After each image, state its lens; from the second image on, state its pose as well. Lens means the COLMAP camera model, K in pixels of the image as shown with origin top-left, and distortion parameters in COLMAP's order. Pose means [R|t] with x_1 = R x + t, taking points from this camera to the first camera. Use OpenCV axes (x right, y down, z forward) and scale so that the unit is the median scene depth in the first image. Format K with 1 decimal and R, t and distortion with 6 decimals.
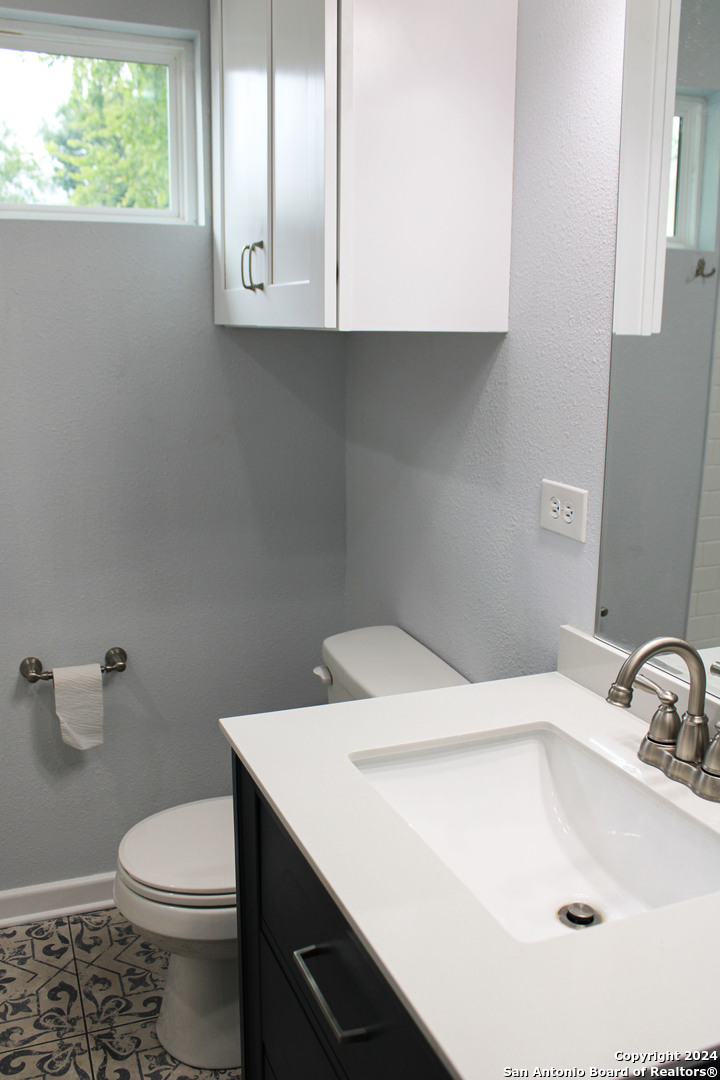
lens RADIAL K [[965.0, 0, 337.9], [0, 965.0, 536.8], [0, 0, 1]] dist [-0.154500, 0.158253]
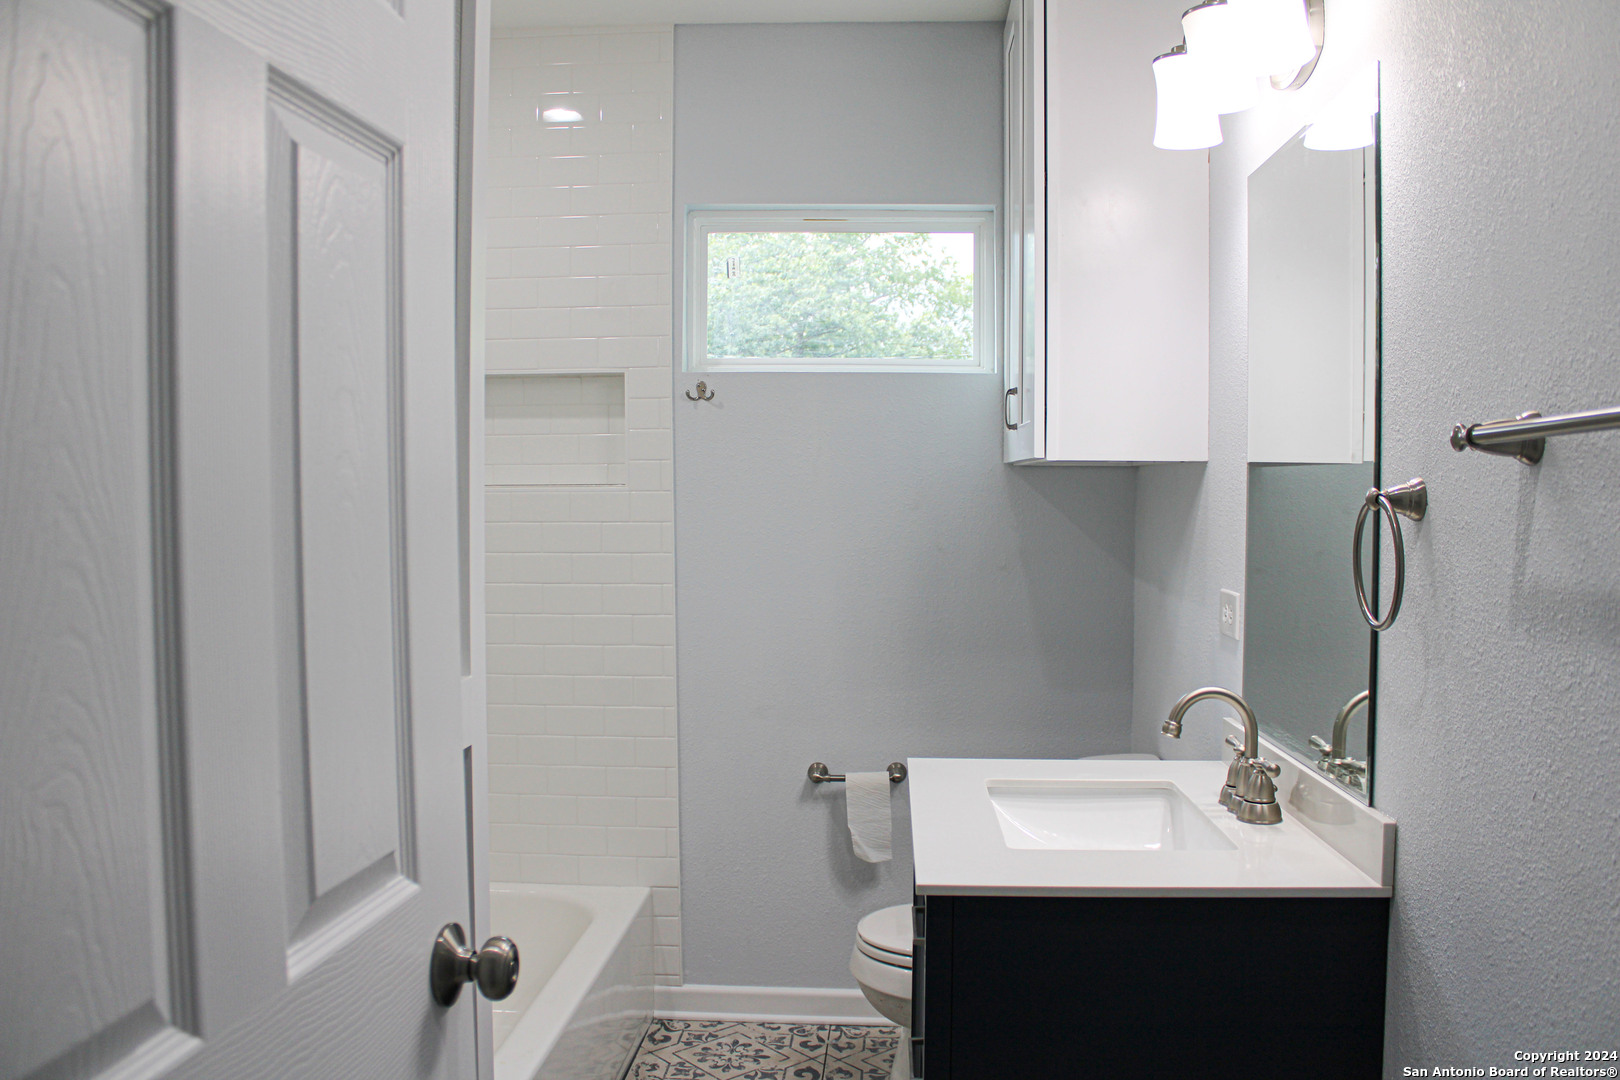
lens RADIAL K [[1342.3, 0, 807.3], [0, 1342.3, 539.2], [0, 0, 1]] dist [-0.167573, 0.143506]
pose [[0.907794, 0.013631, -0.419195, 0.310842], [-0.090709, 0.982198, -0.164498, 0.133242], [0.409490, 0.187356, 0.892869, -0.430103]]
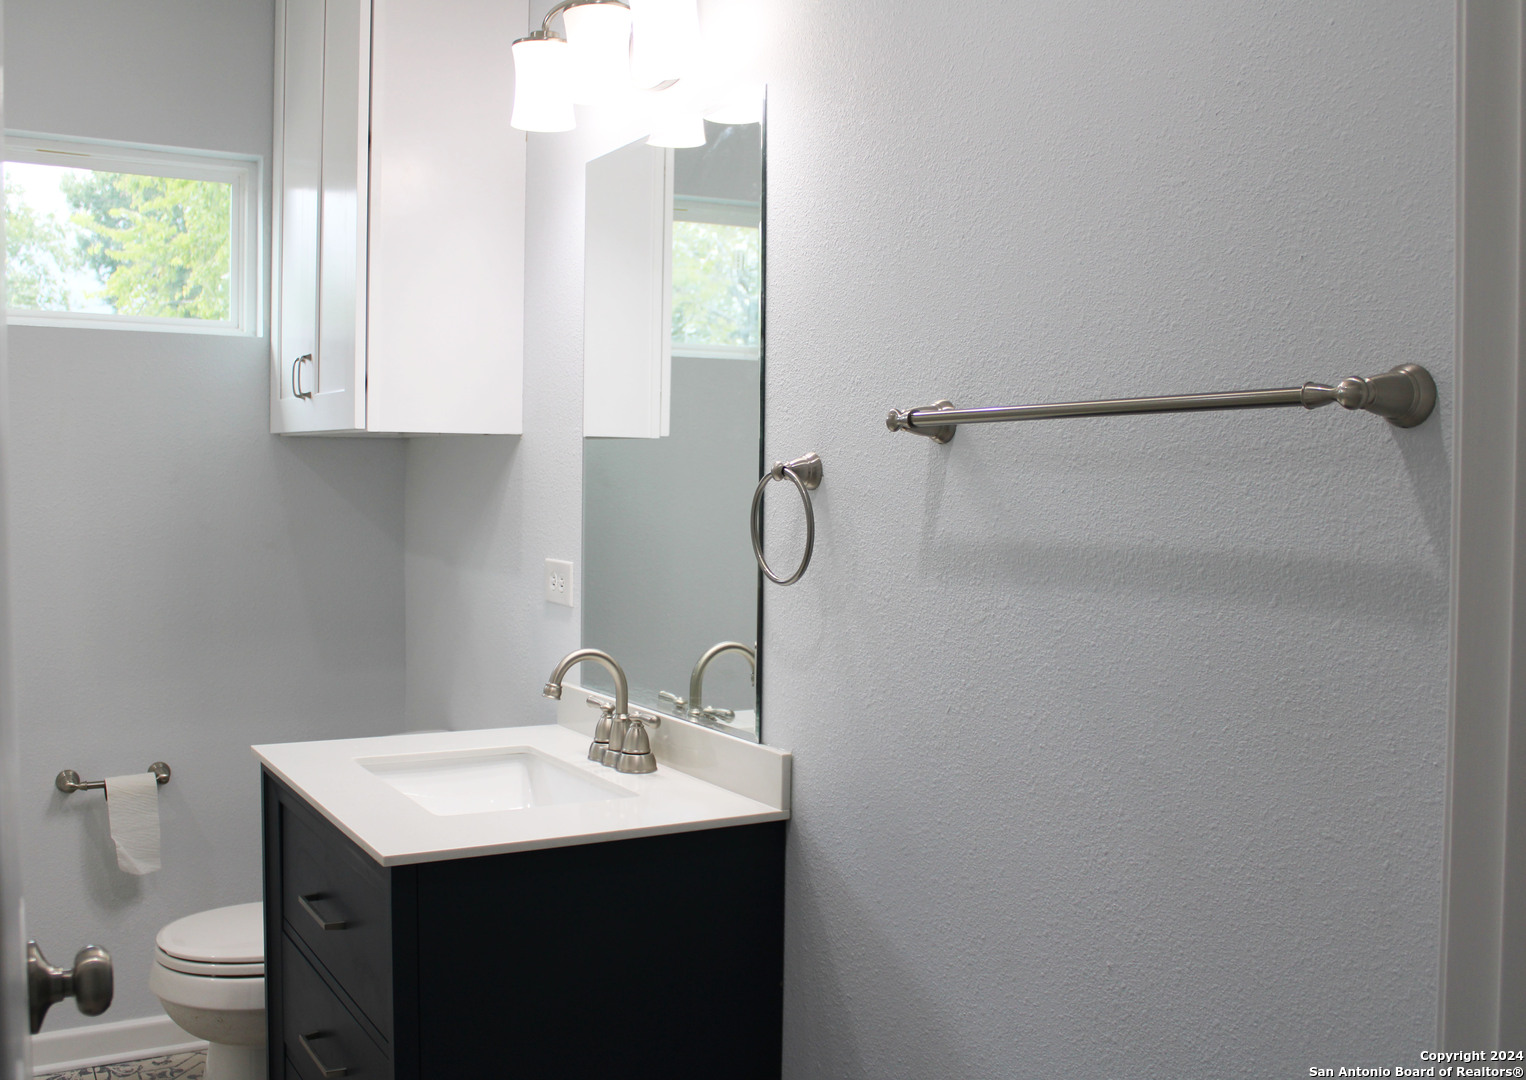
lens RADIAL K [[1468.7, 0, 706.4], [0, 1468.7, 533.4], [0, 0, 1]] dist [-0.150312, 0.147147]
pose [[0.990720, 0.000348, 0.135921, 0.122292], [0.023420, 0.984603, -0.173228, 0.162581], [-0.133888, 0.174804, 0.975458, -0.552271]]
